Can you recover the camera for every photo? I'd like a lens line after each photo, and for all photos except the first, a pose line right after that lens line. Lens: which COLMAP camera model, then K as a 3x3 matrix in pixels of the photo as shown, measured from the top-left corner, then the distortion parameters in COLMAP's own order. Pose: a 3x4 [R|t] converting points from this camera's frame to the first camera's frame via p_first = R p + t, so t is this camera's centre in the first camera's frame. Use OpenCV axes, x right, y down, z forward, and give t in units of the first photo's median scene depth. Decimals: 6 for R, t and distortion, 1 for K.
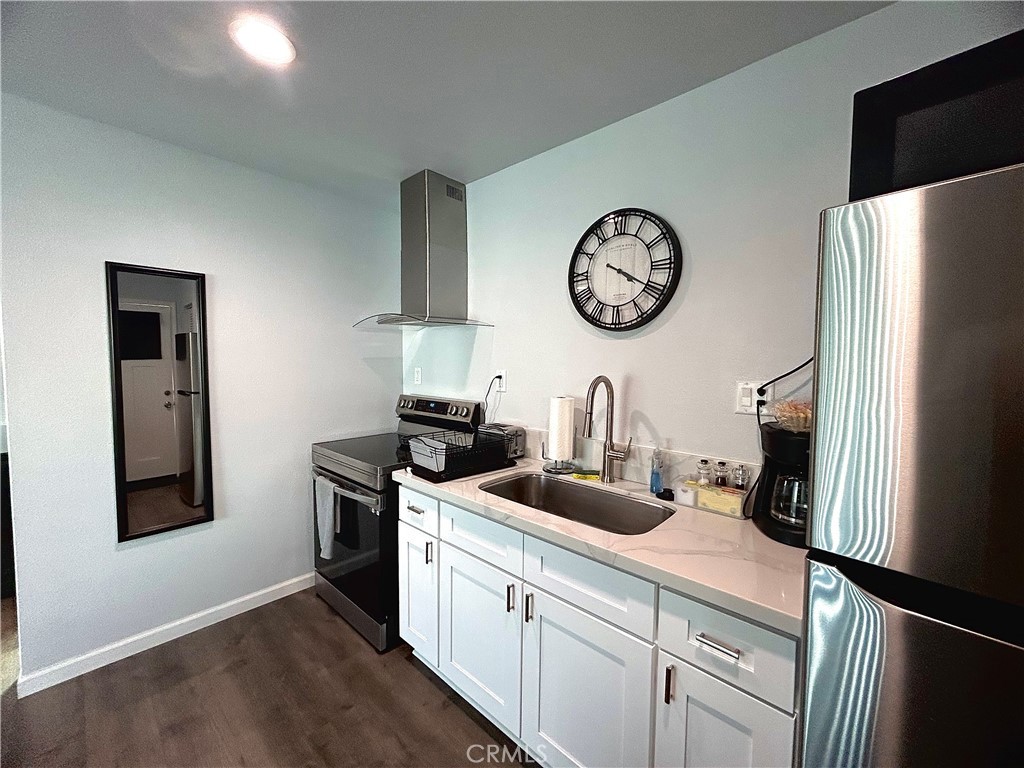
lens RADIAL K [[410.9, 0, 512.0], [0, 410.9, 384.0], [0, 0, 1]] dist [0.002531, -0.000773]
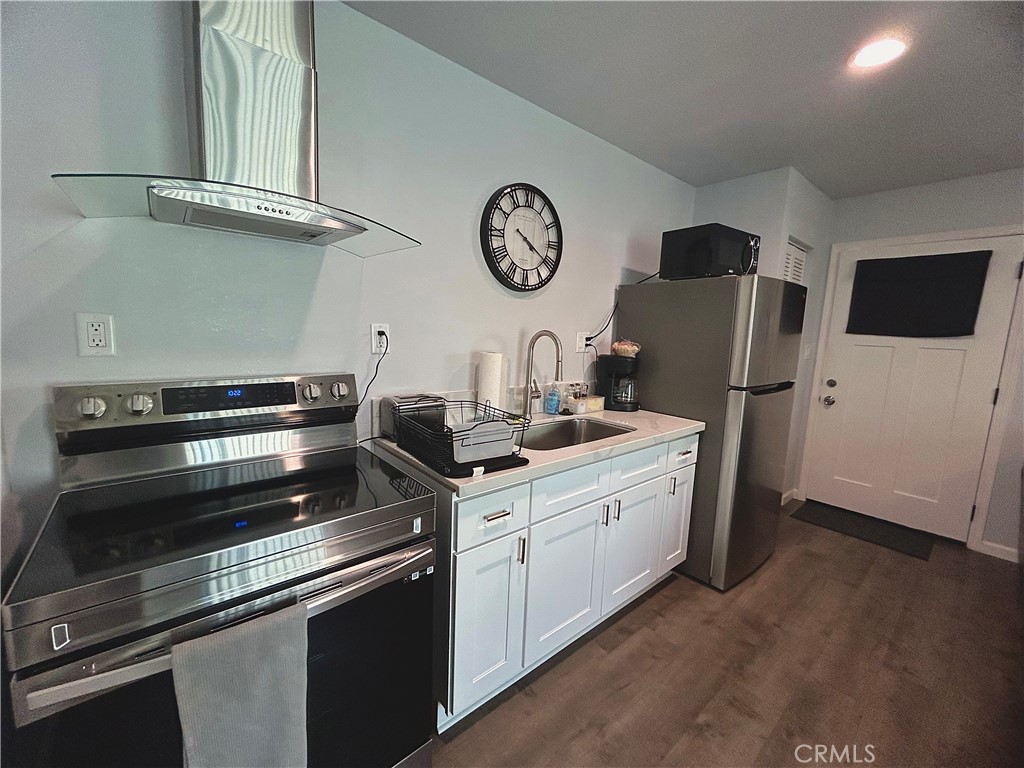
lens RADIAL K [[410.9, 0, 512.0], [0, 410.9, 384.0], [0, 0, 1]] dist [0.002531, -0.000773]
pose [[0.116821, -0.141704, 0.982992, -0.936782], [0.018760, 0.989907, 0.140472, -0.033399], [-0.992976, 0.002031, 0.118300, 0.896895]]
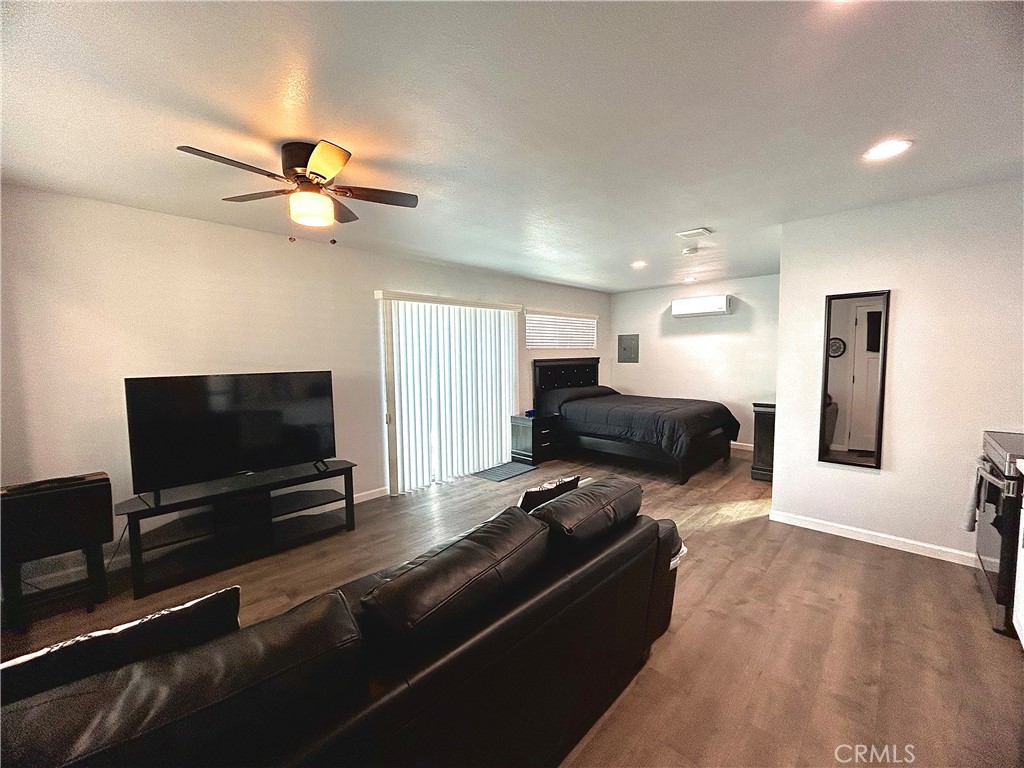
lens RADIAL K [[410.9, 0, 512.0], [0, 410.9, 384.0], [0, 0, 1]] dist [0.002531, -0.000773]
pose [[-0.008519, 0.062086, -0.998034, 0.795728], [-0.044020, 0.997080, 0.062402, 0.018917], [0.998994, 0.044465, -0.005761, -0.290600]]
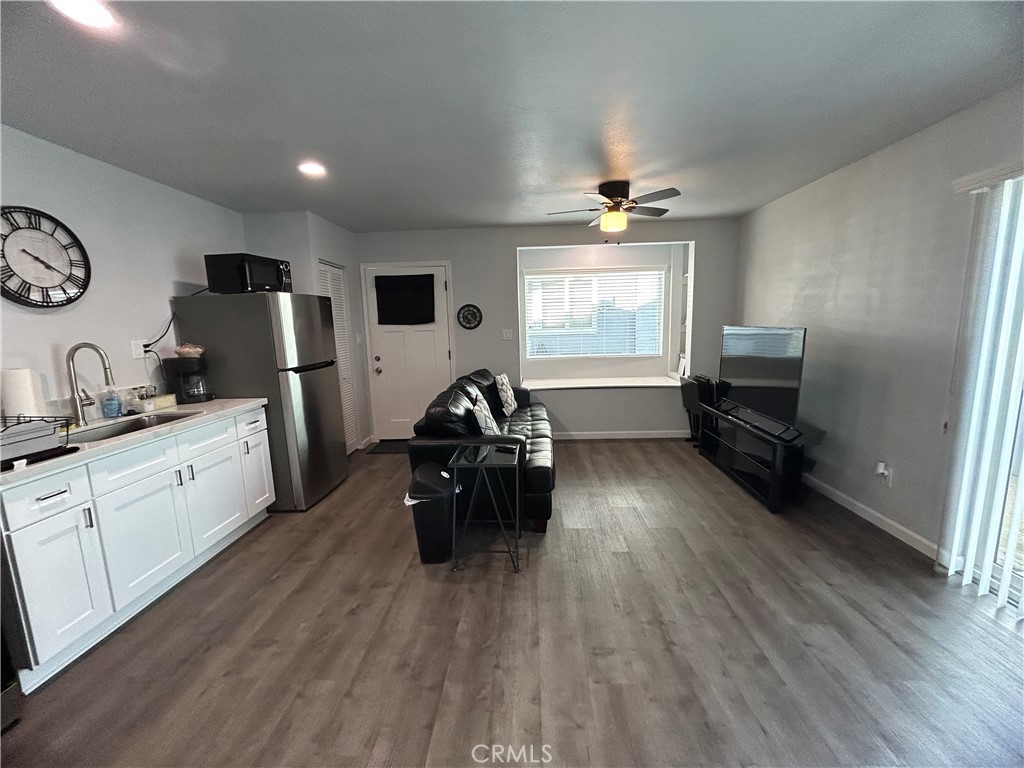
lens RADIAL K [[410.9, 0, 512.0], [0, 410.9, 384.0], [0, 0, 1]] dist [0.002531, -0.000773]
pose [[-0.652713, -0.108121, 0.749851, -1.610625], [0.060989, 0.979053, 0.194258, -0.061202], [-0.755147, 0.172527, -0.632446, 0.768742]]
